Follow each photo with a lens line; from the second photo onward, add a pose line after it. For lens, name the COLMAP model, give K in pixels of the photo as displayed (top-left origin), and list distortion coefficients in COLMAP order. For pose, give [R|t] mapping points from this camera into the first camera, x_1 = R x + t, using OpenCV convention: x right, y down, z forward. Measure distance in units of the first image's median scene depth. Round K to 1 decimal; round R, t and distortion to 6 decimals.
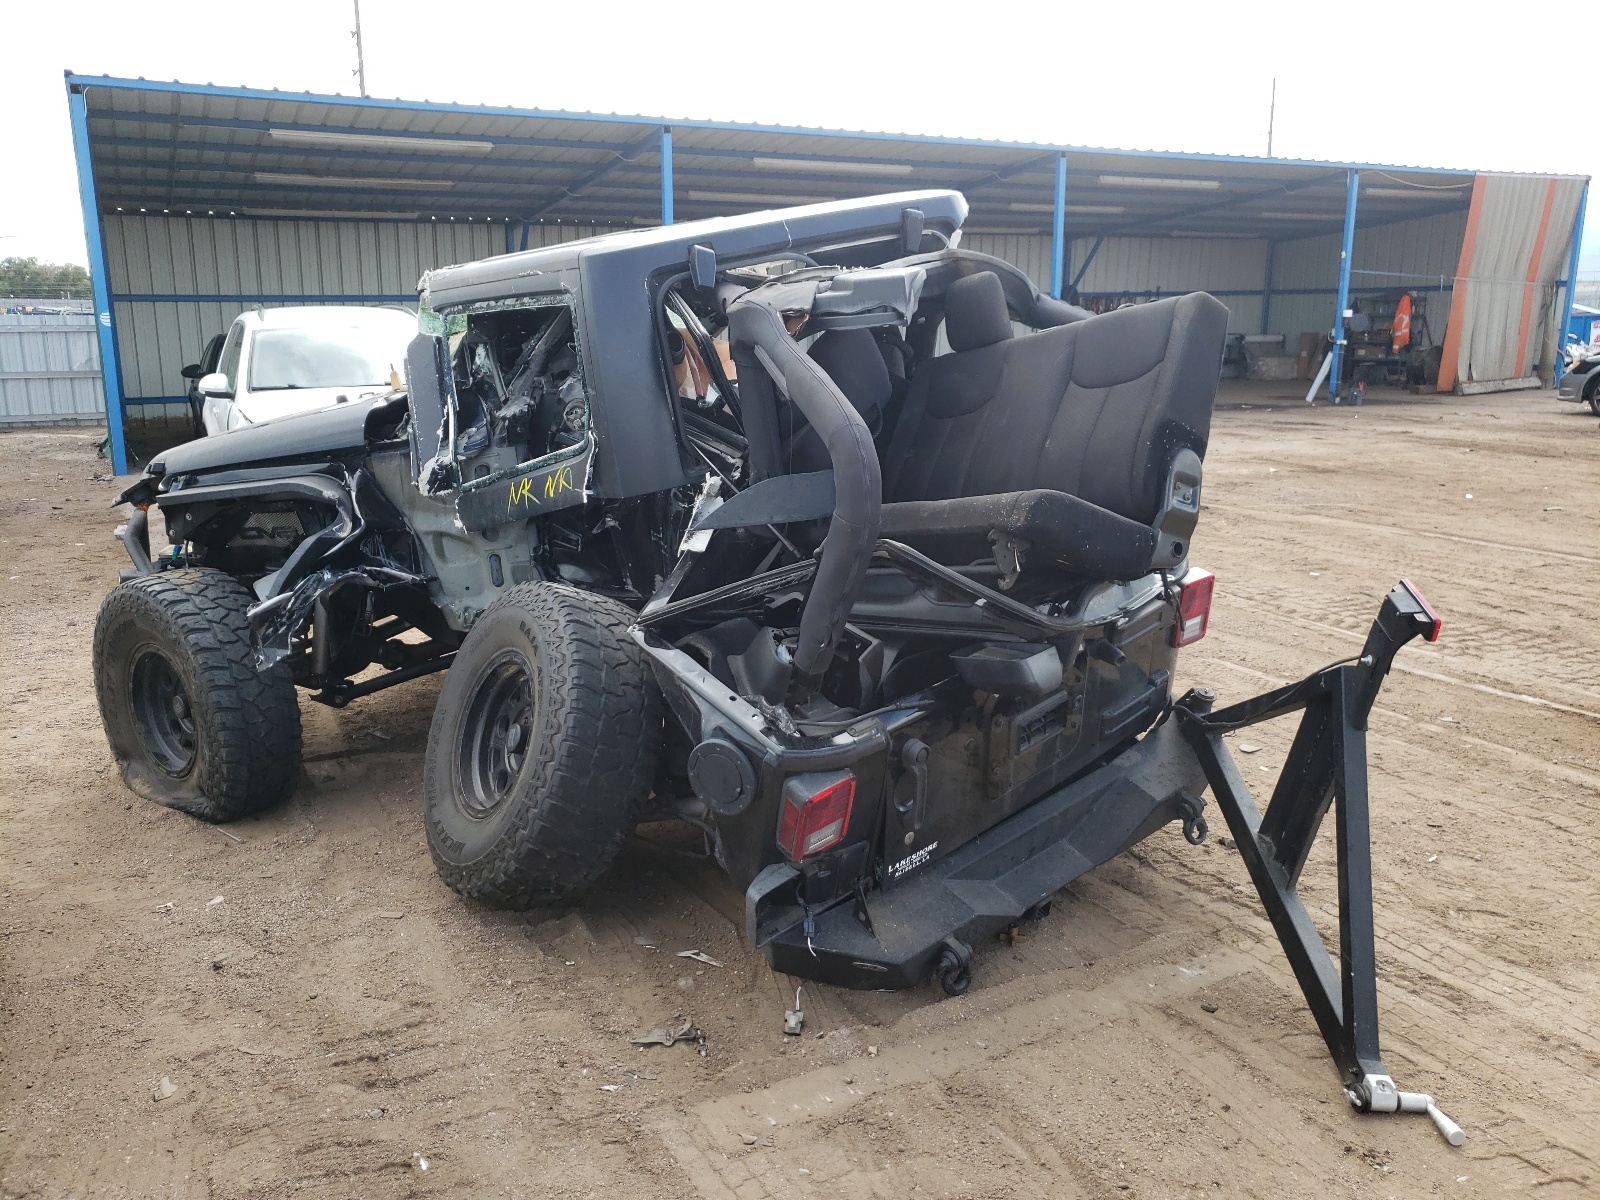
lens RADIAL K [[1249.9, 0, 793.7], [0, 1249.9, 596.3], [0, 0, 1]] dist [0.002634, 0.011960]
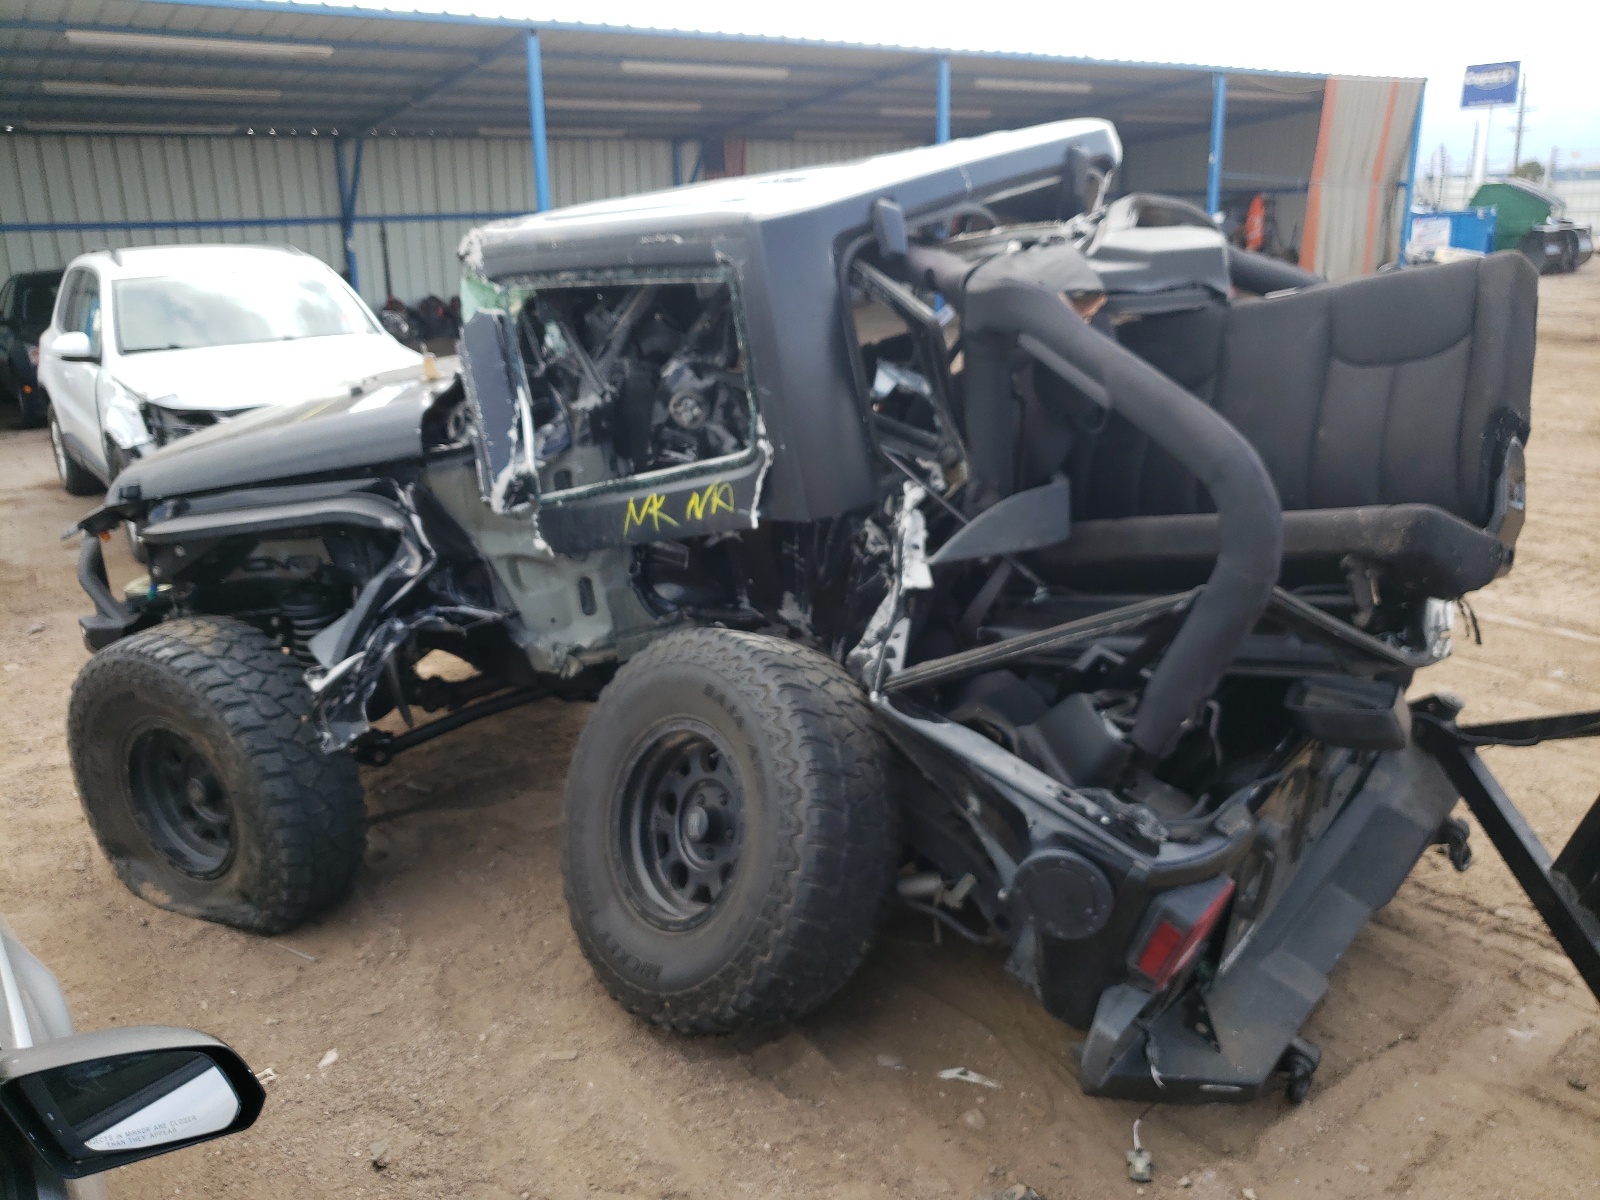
lens RADIAL K [[1249.9, 0, 807.3], [0, 1249.9, 603.7], [0, 0, 1]] dist [0.002634, 0.011960]
pose [[0.987816, -0.065146, 0.141333, -0.219737], [0.054374, 0.995407, 0.078789, -0.076410], [-0.145817, -0.070144, 0.986822, 0.168917]]
